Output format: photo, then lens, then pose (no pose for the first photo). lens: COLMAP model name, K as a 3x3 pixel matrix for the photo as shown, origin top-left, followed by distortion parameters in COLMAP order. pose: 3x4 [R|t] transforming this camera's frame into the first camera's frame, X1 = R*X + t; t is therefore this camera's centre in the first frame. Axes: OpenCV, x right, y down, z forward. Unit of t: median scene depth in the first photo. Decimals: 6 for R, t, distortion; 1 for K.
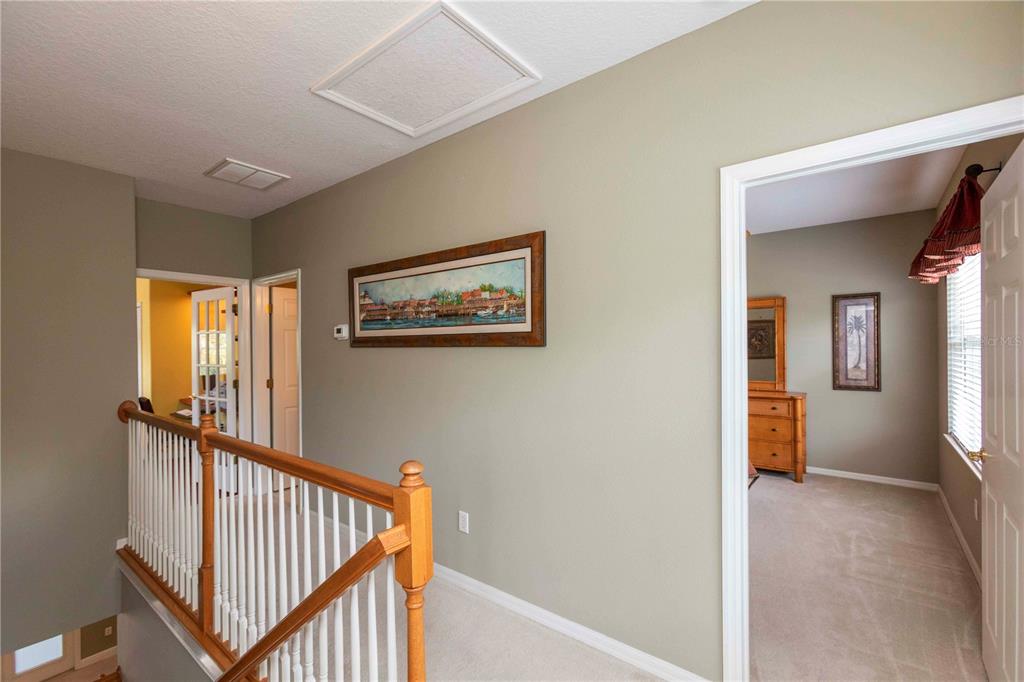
lens RADIAL K [[453.7, 0, 509.0], [0, 453.7, 344.1], [0, 0, 1]] dist [-0.003579, 0.000401]
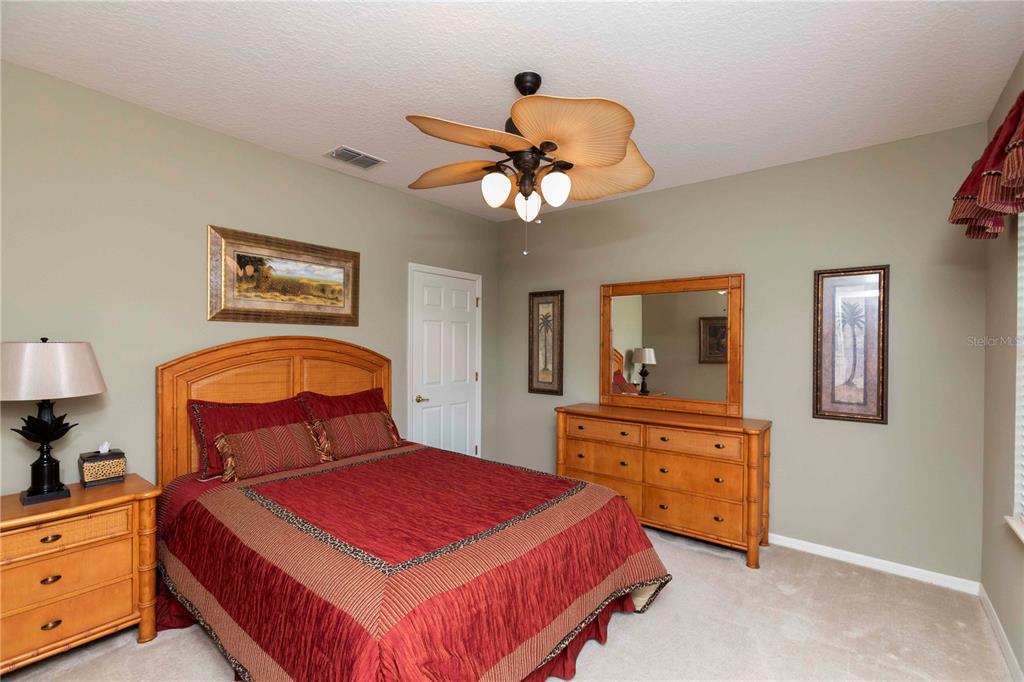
lens RADIAL K [[453.7, 0, 514.4], [0, 453.7, 342.0], [0, 0, 1]] dist [-0.003579, 0.000401]
pose [[0.999819, 0.016430, 0.009613, 0.292261], [-0.016486, 0.999847, 0.005785, -0.003265], [-0.009517, -0.005942, 0.999937, 0.370911]]
